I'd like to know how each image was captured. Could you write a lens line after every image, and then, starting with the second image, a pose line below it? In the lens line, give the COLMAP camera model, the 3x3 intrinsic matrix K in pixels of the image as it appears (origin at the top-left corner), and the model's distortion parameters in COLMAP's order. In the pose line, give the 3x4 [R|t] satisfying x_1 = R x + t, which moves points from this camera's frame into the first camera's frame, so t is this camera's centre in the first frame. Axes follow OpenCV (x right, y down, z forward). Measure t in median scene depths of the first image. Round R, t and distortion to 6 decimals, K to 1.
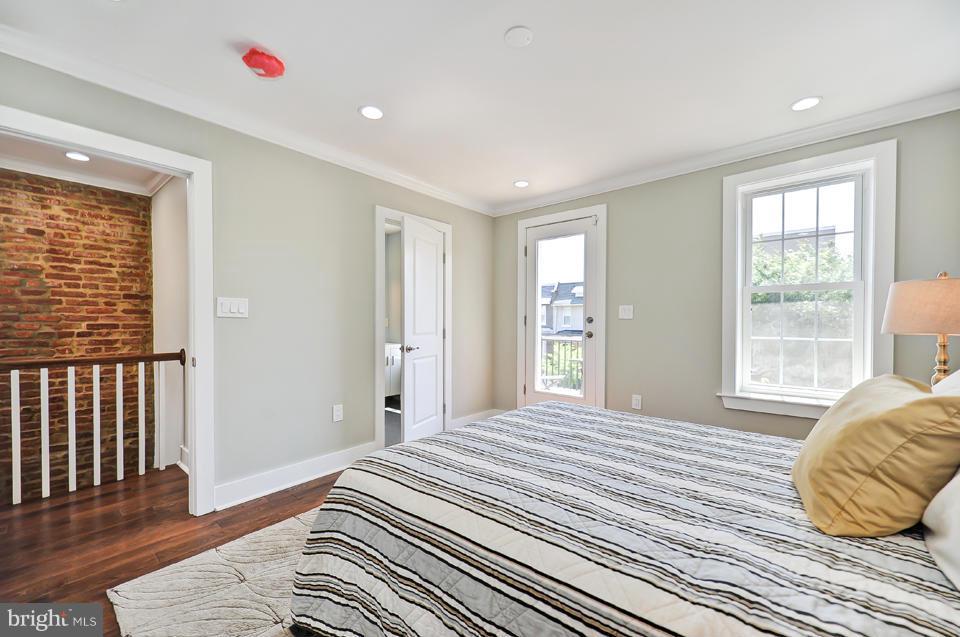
lens RADIAL K [[380.7, 0, 500.0], [0, 380.7, 323.9], [0, 0, 1]] dist [0.009283, -0.000908]
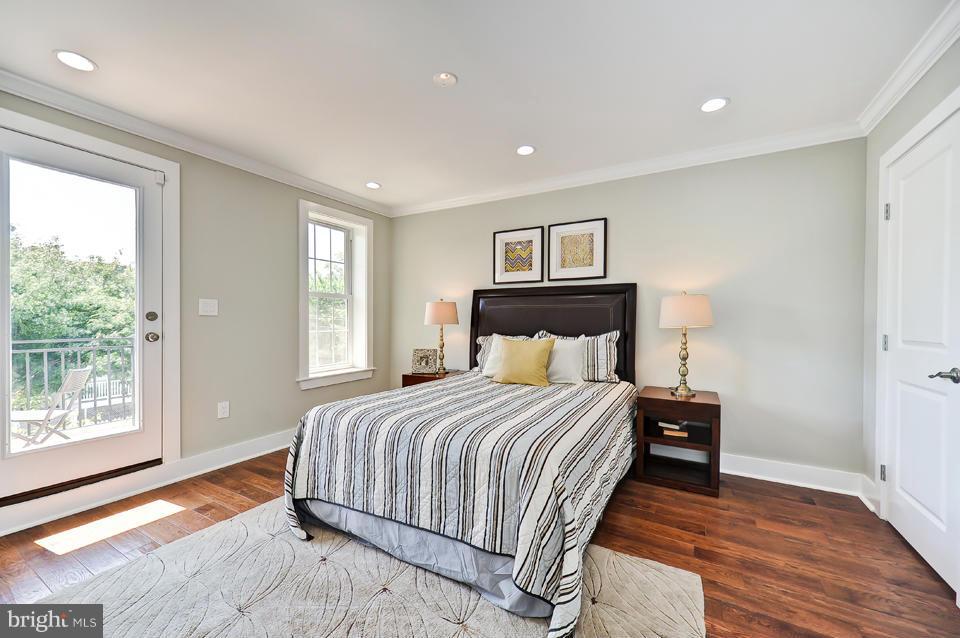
lens RADIAL K [[380.7, 0, 479.2], [0, 380.7, 321.5], [0, 0, 1]] dist [0.009283, -0.000908]
pose [[-0.144635, -0.011593, 0.989417, -0.690574], [-0.005519, 0.999925, 0.010909, -0.014341], [-0.989470, -0.003883, -0.144689, 0.620288]]
